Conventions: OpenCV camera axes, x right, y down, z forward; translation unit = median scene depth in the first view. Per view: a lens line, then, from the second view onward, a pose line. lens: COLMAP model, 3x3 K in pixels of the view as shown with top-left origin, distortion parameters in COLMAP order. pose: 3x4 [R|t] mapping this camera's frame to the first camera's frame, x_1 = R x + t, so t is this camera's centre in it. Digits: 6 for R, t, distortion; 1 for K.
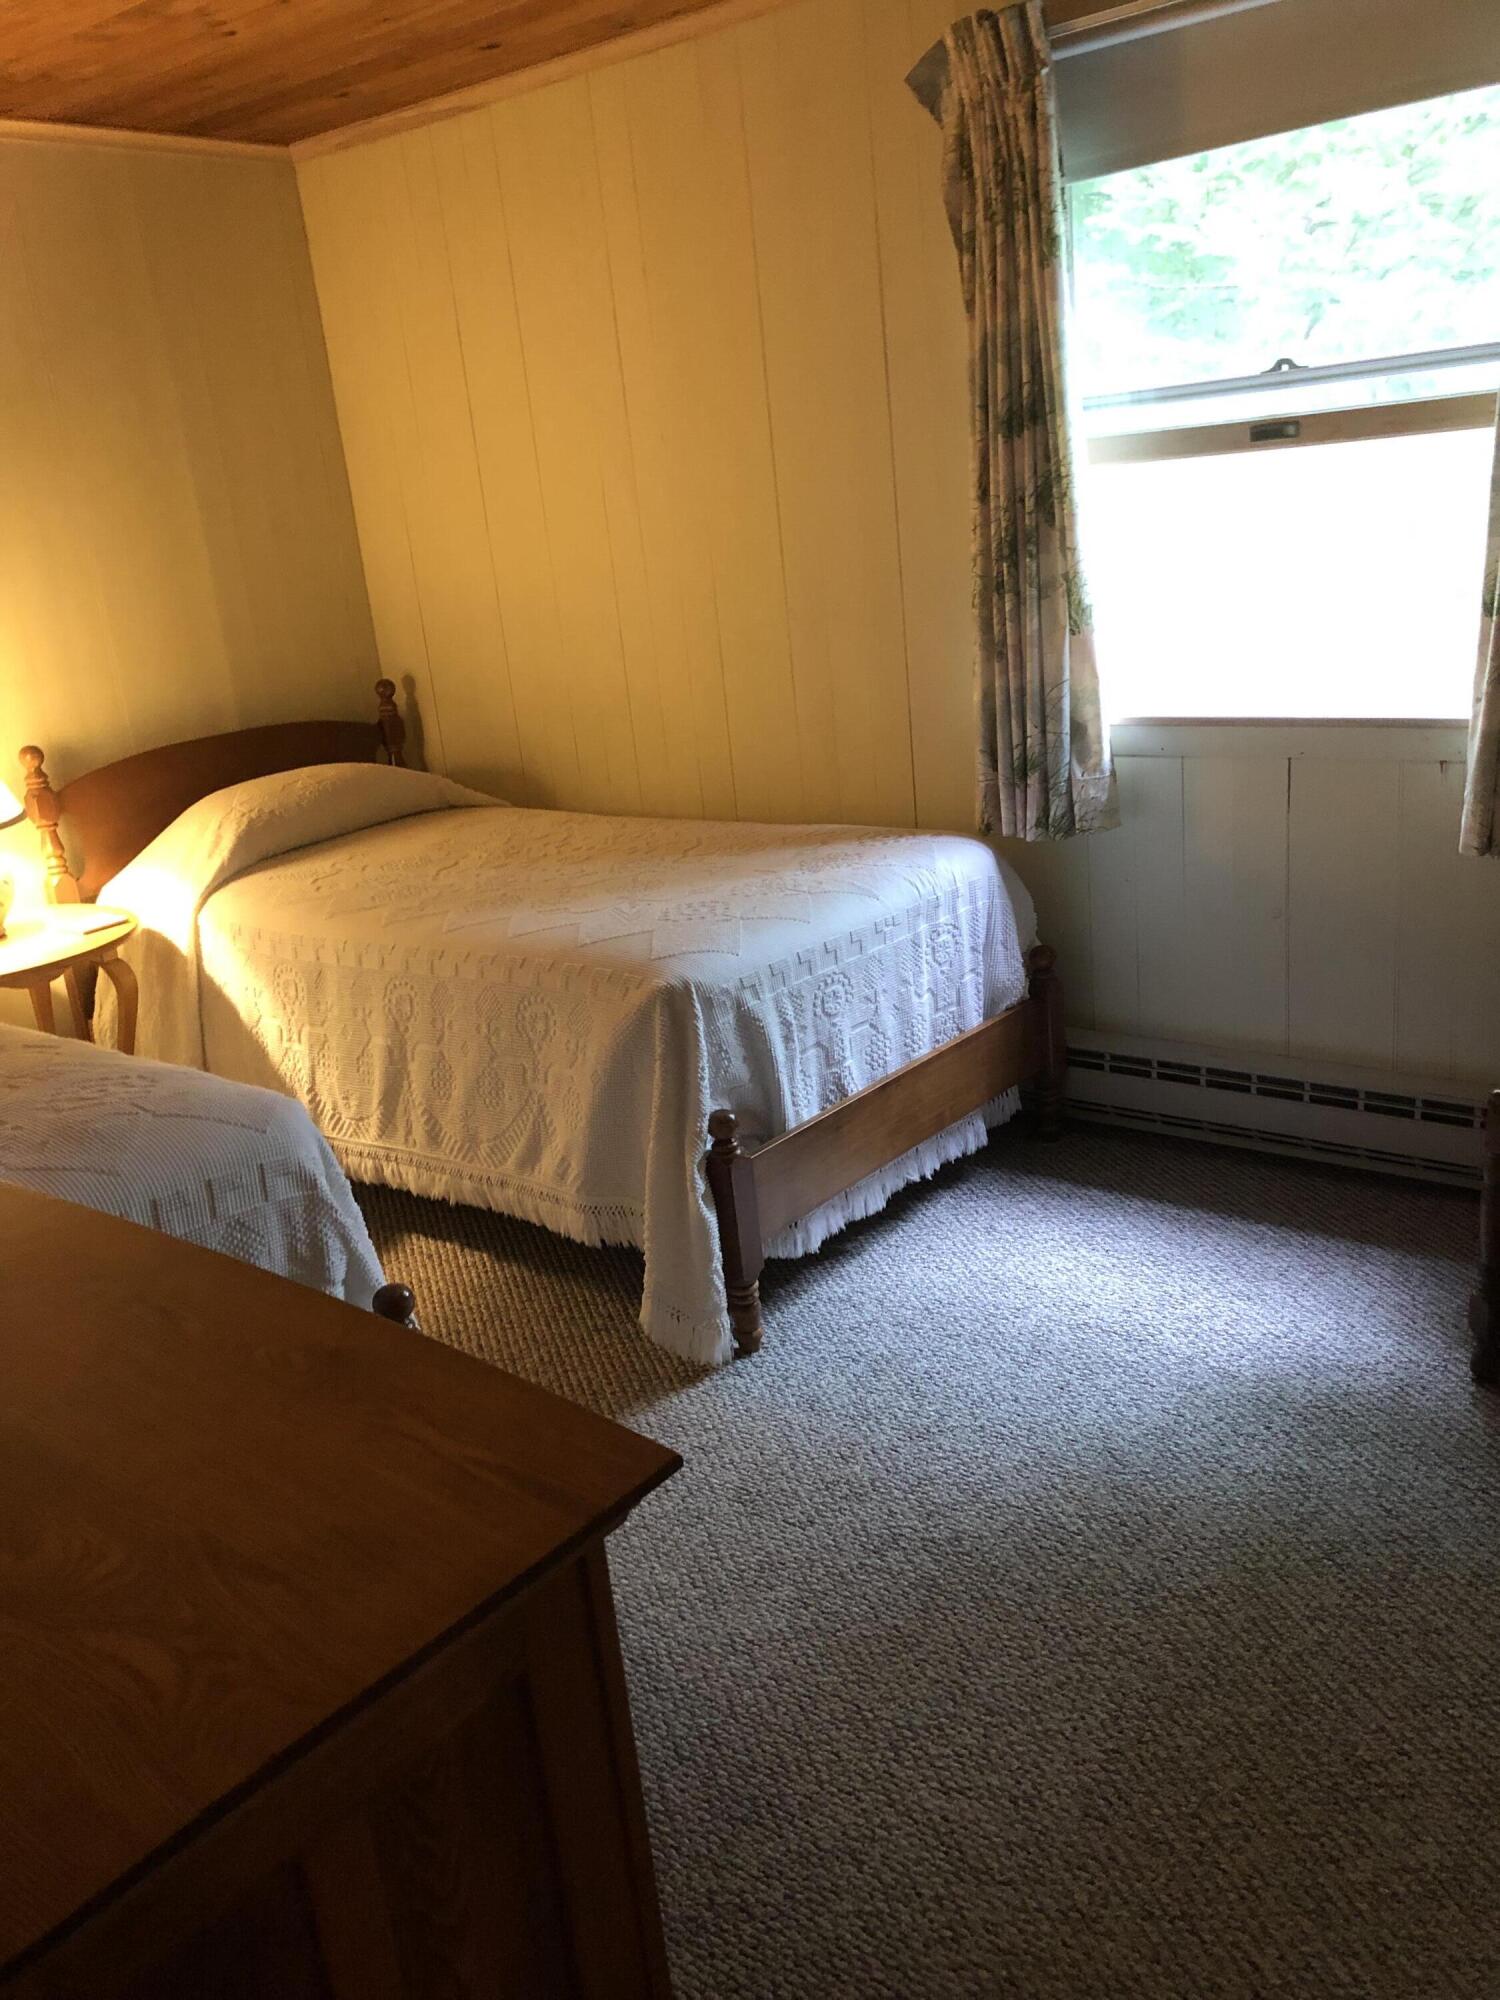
lens RADIAL K [[1630.5, 0, 747.5], [0, 1630.5, 999.3], [0, 0, 1]] dist [0.020788, 0.002453]
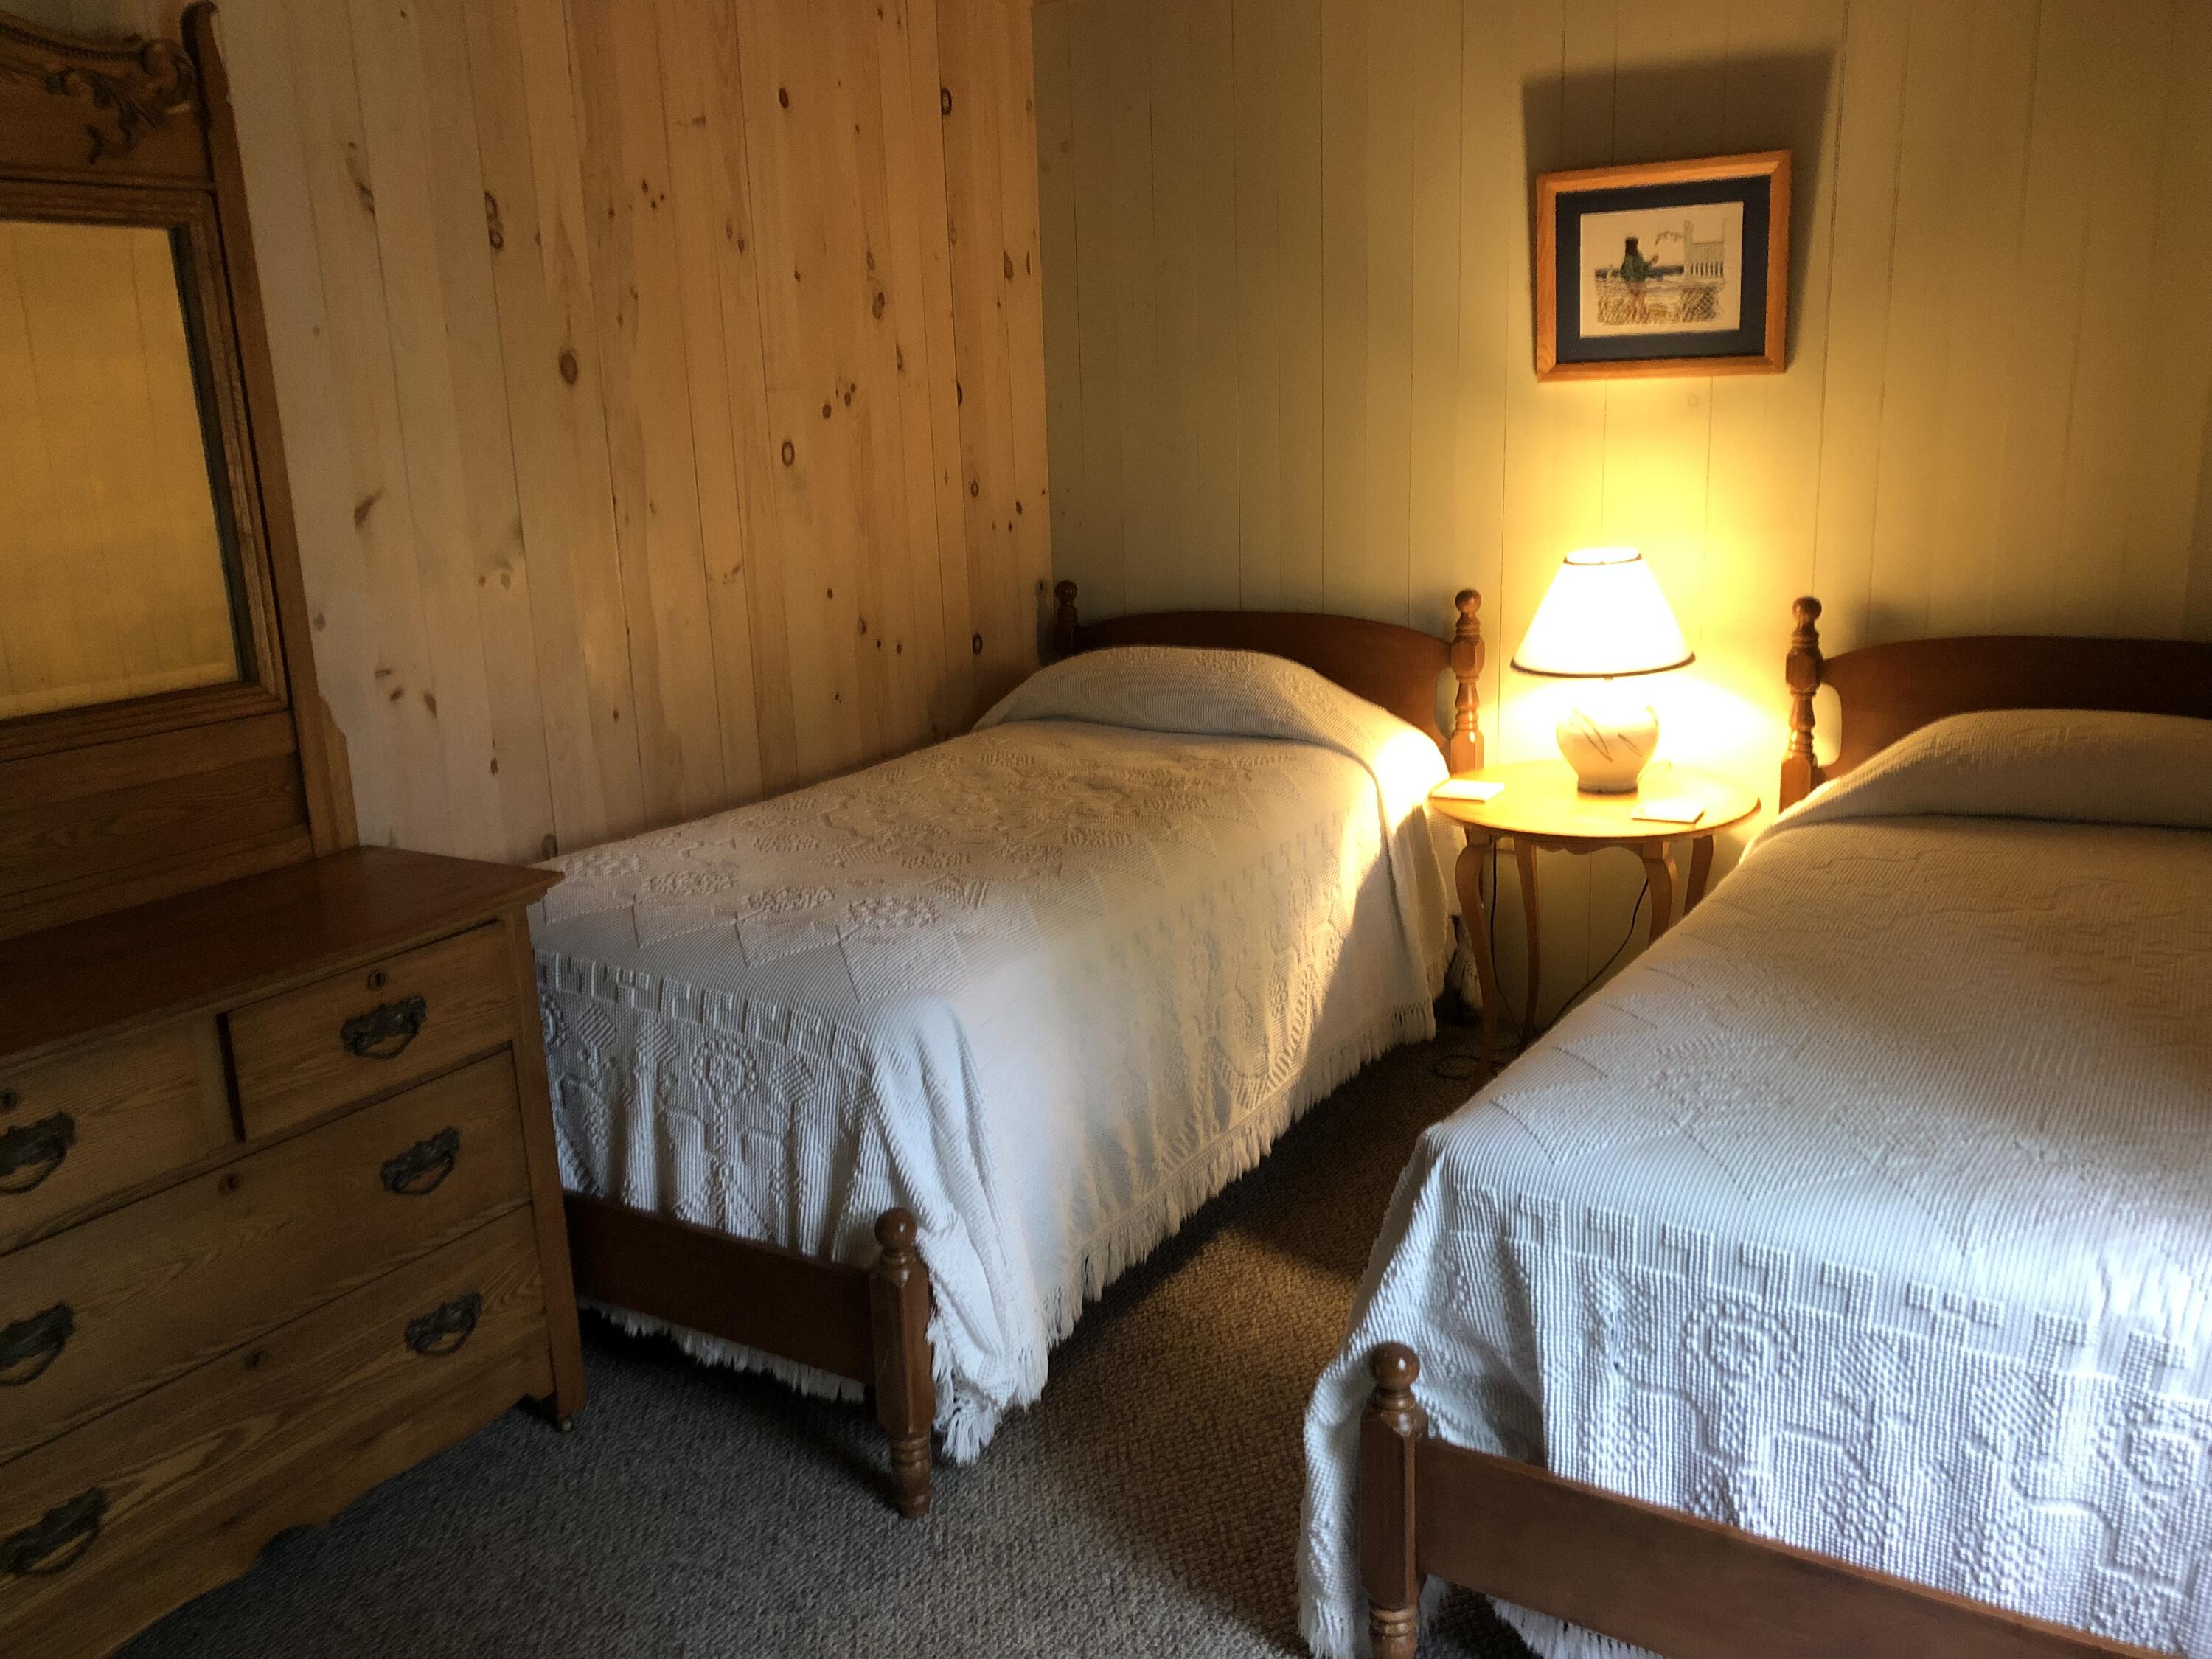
lens RADIAL K [[1803.3, 0, 1106.0], [0, 1803.3, 832.1], [0, 0, 1]] dist [0.020788, 0.002453]
pose [[0.137314, 0.331923, -0.933259, 0.520545], [-0.272647, 0.918454, 0.286542, -0.268220], [0.952265, 0.215104, 0.216614, 0.619552]]
